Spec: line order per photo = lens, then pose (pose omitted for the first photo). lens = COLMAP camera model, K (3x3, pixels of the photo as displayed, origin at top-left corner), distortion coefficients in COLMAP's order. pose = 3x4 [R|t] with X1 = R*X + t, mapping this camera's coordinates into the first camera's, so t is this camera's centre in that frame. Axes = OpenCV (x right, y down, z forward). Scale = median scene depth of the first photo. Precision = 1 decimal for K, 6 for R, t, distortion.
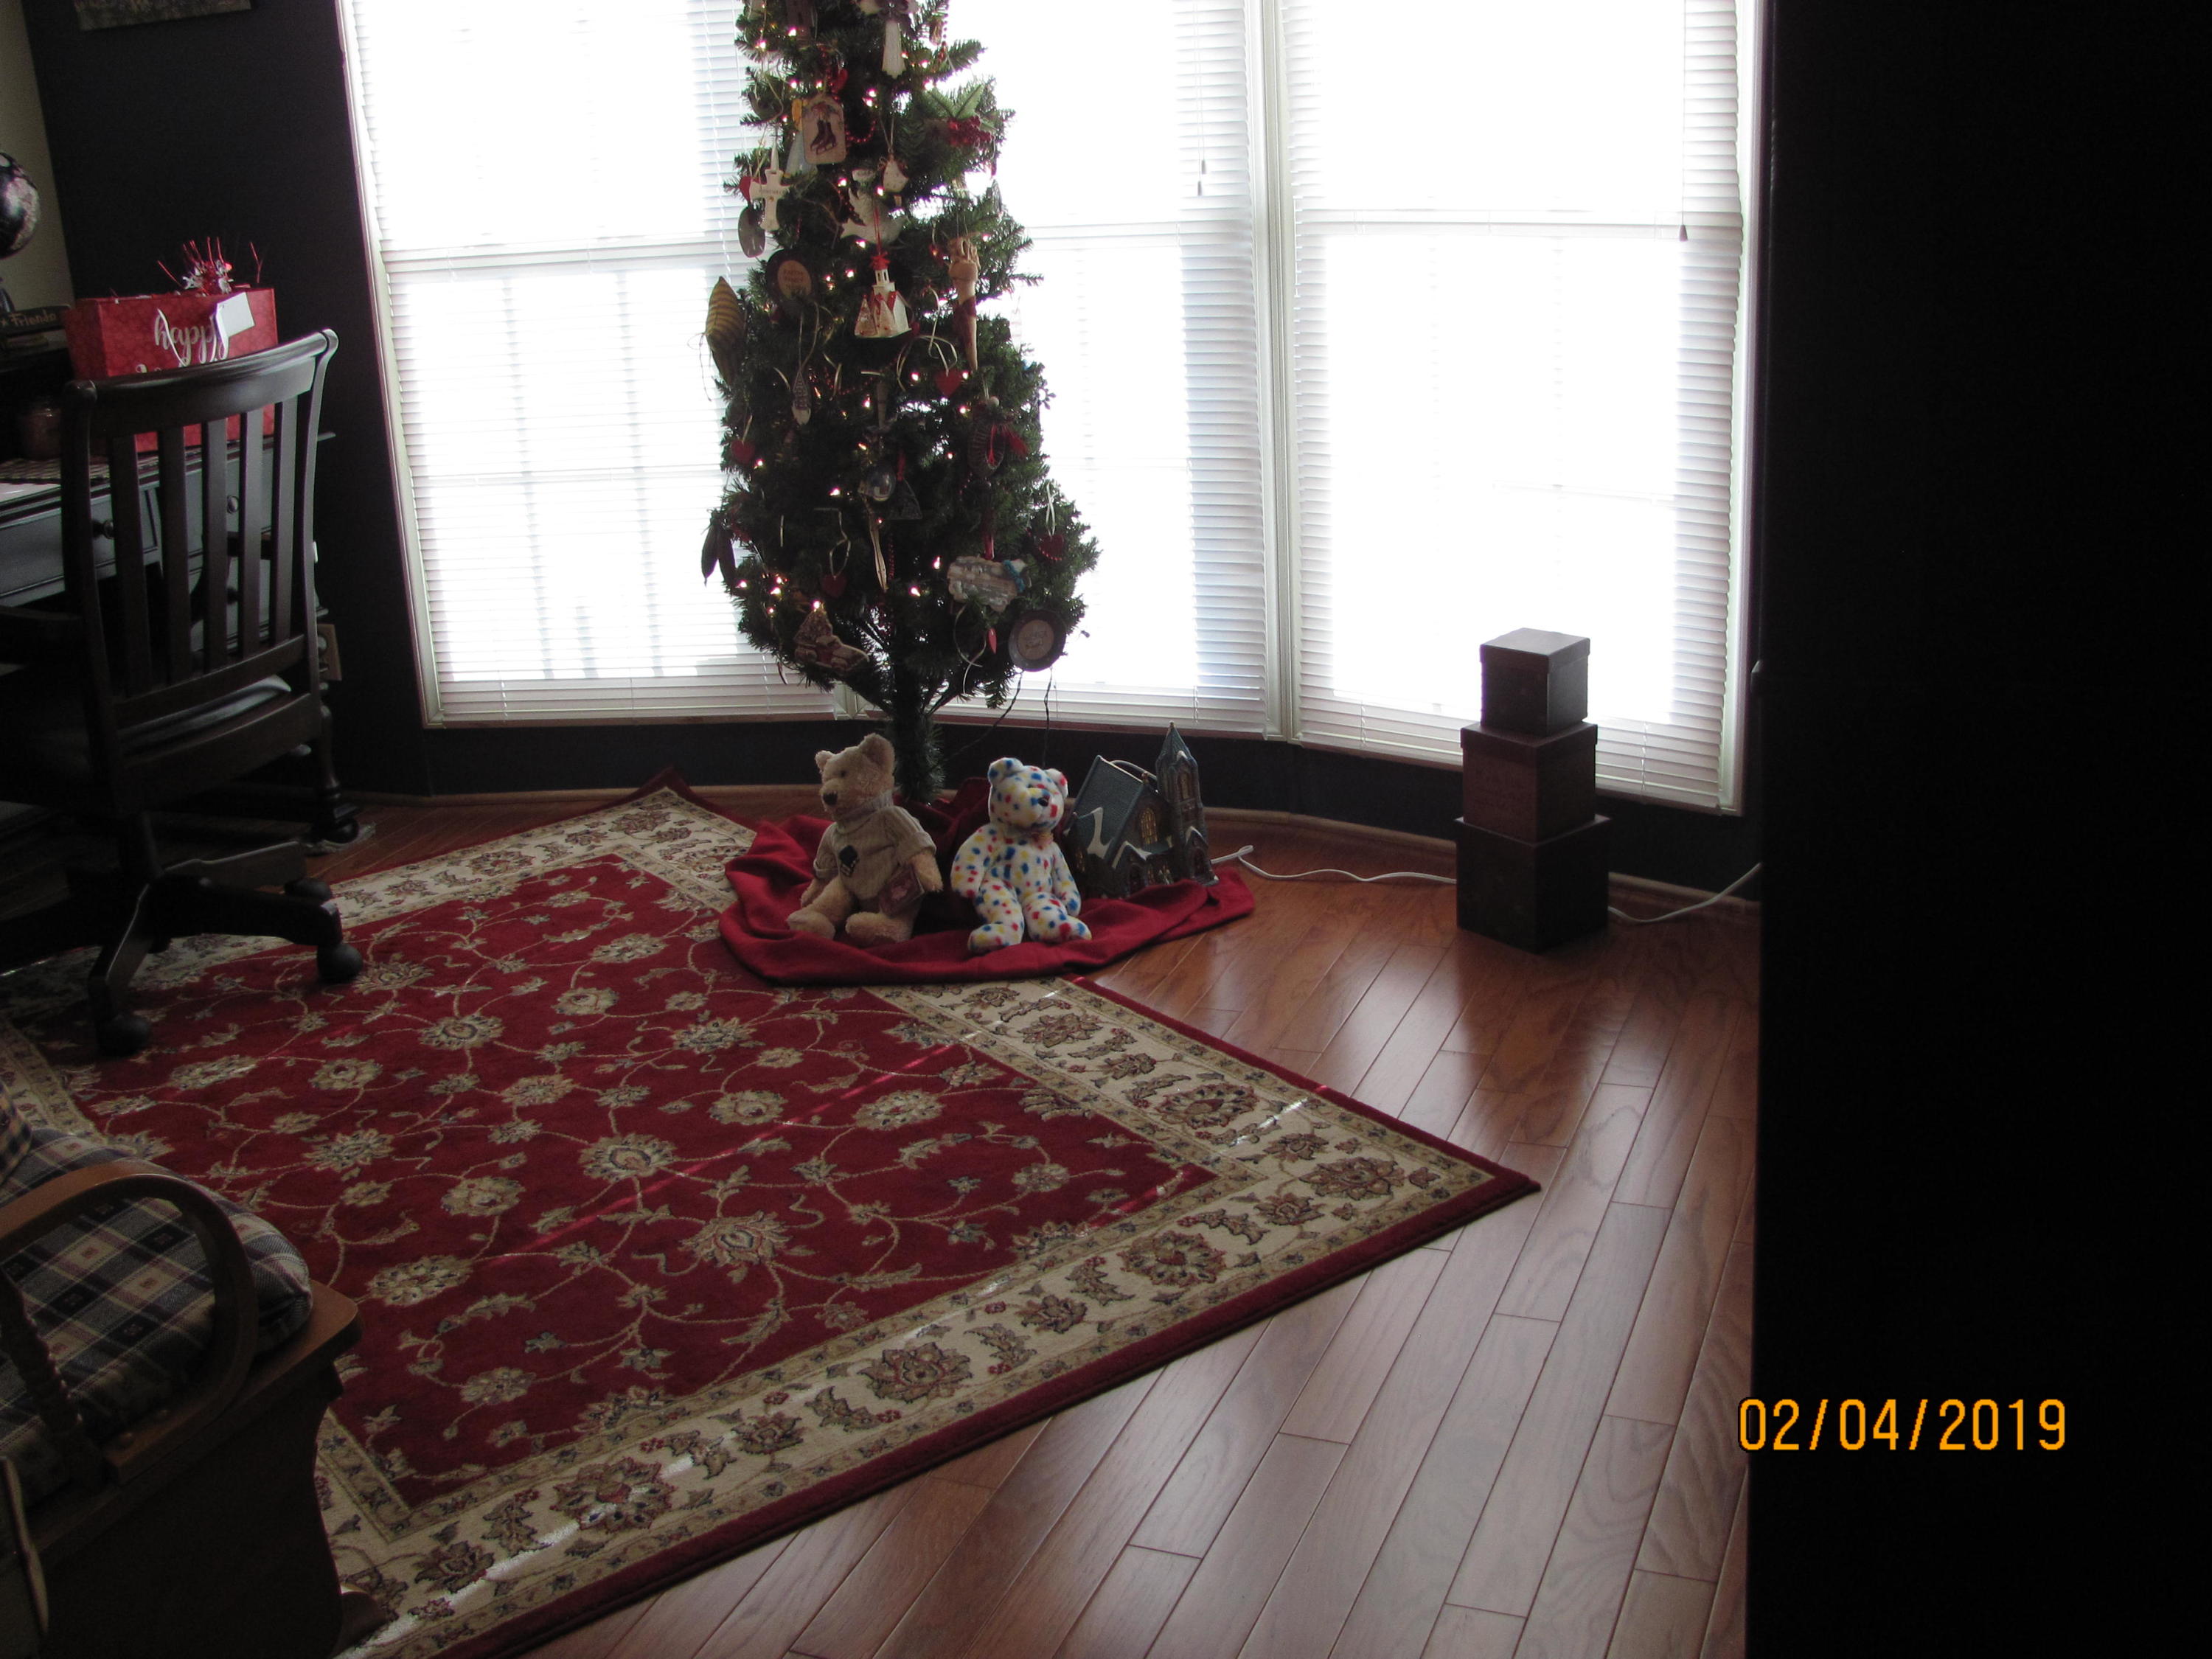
lens RADIAL K [[2374.0, 0, 1106.1], [0, 2374.0, 815.4], [0, 0, 1]] dist [-0.212736, 0.287045]
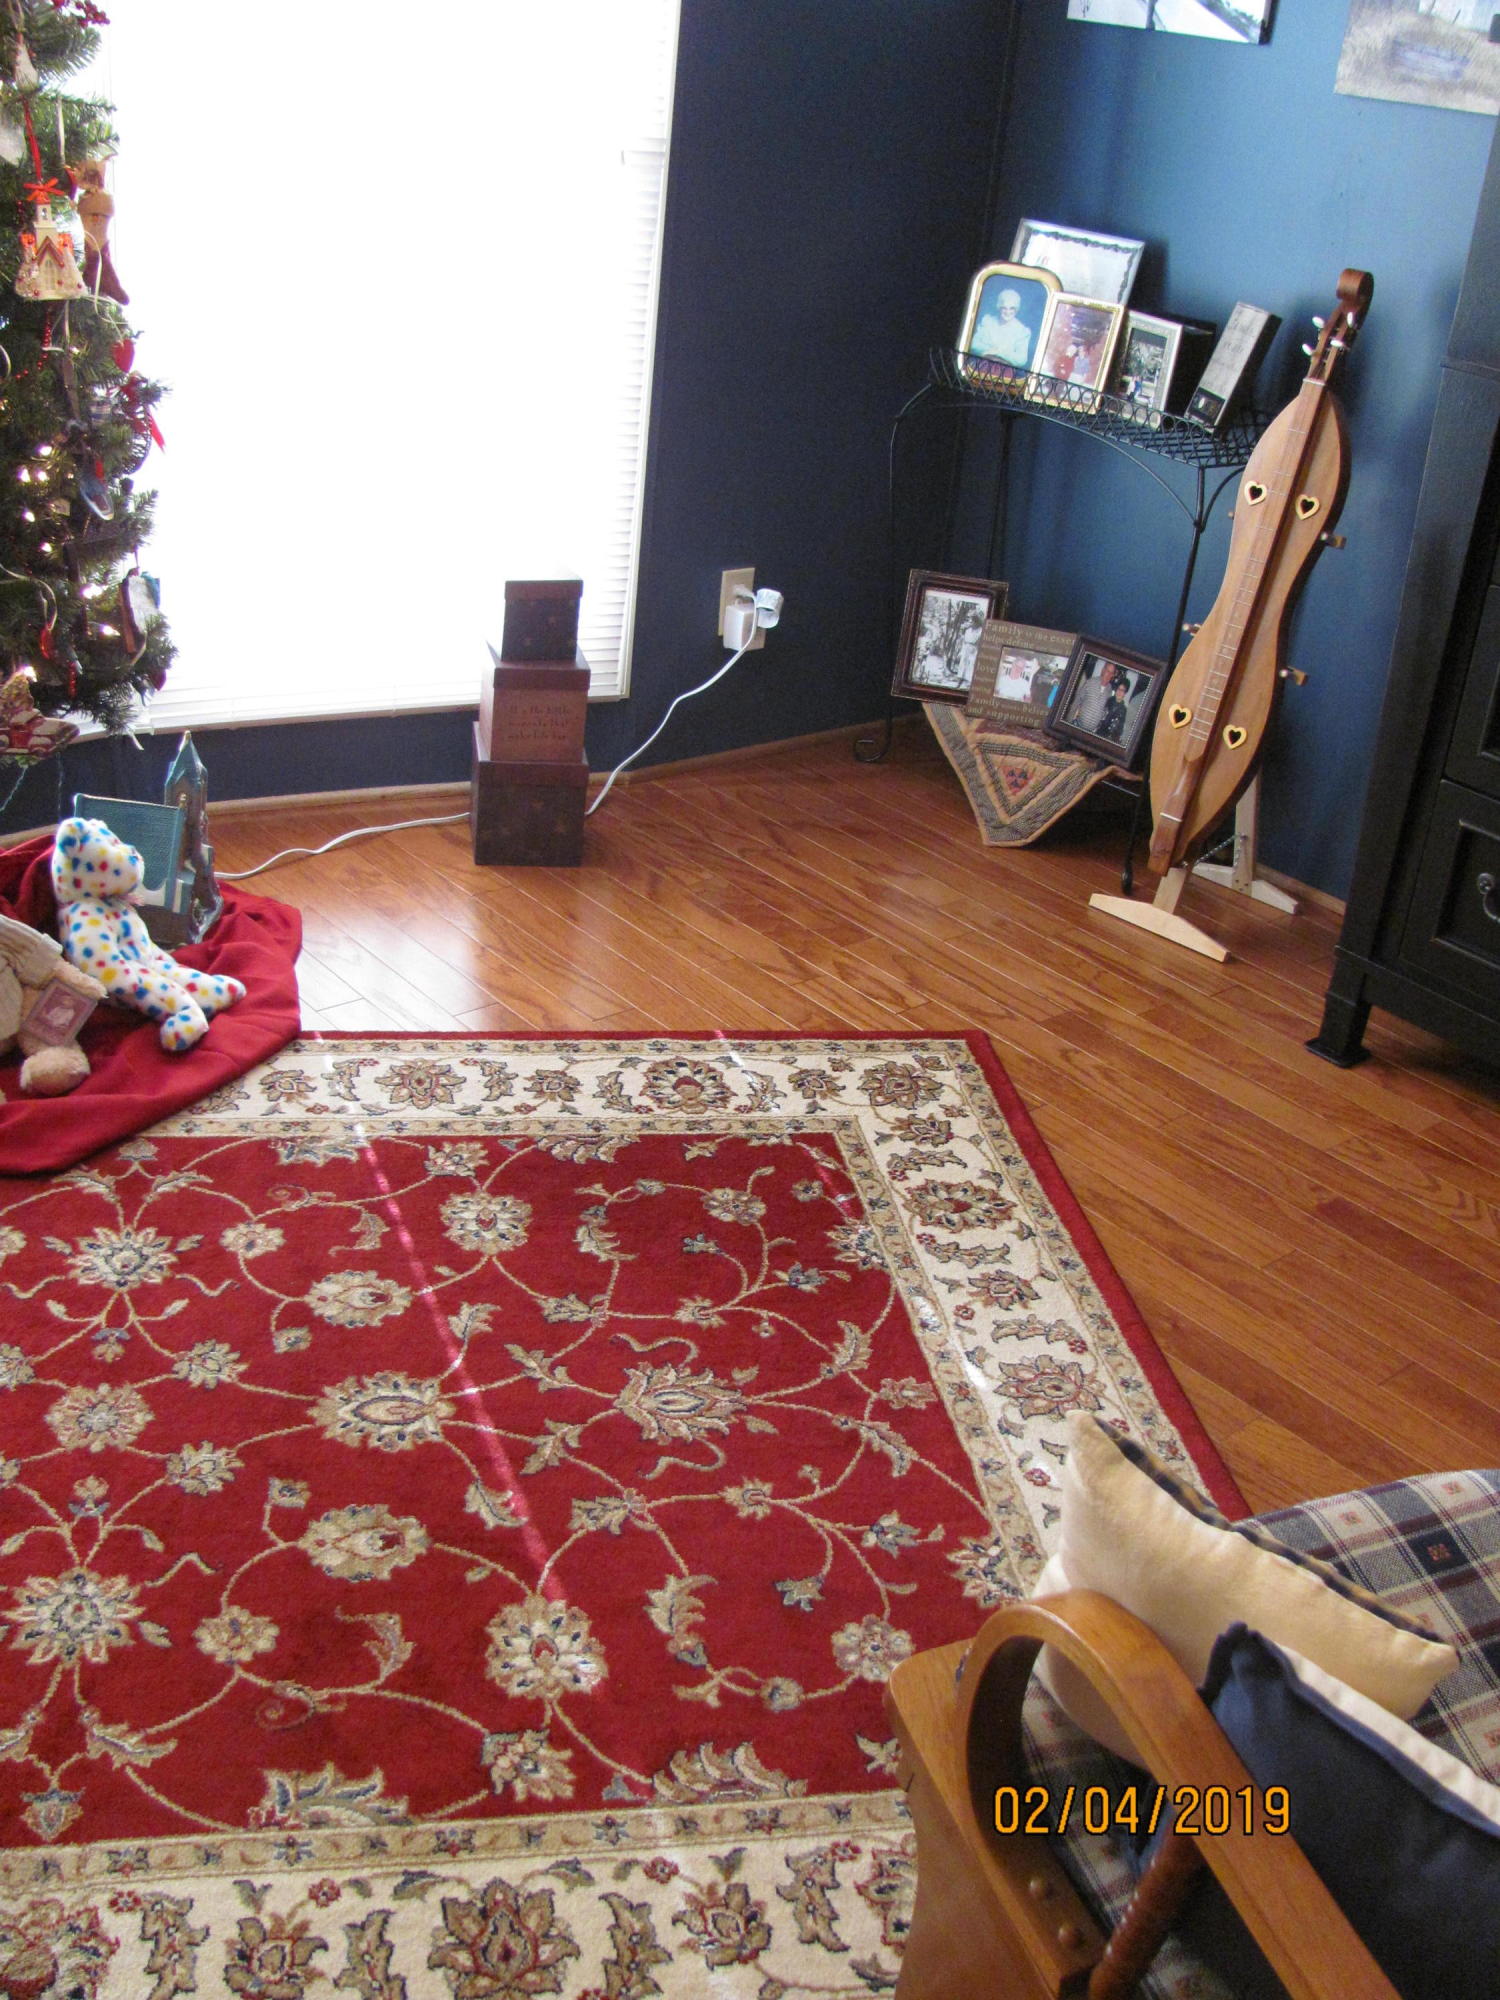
lens RADIAL K [[2146.5, 0, 750.2], [0, 2146.5, 994.6], [0, 0, 1]] dist [-0.212736, 0.287045]
pose [[0.447795, -0.316018, 0.836428, -0.687713], [0.166250, 0.948574, 0.269384, -0.150863], [-0.878545, 0.018427, 0.477305, 0.559210]]
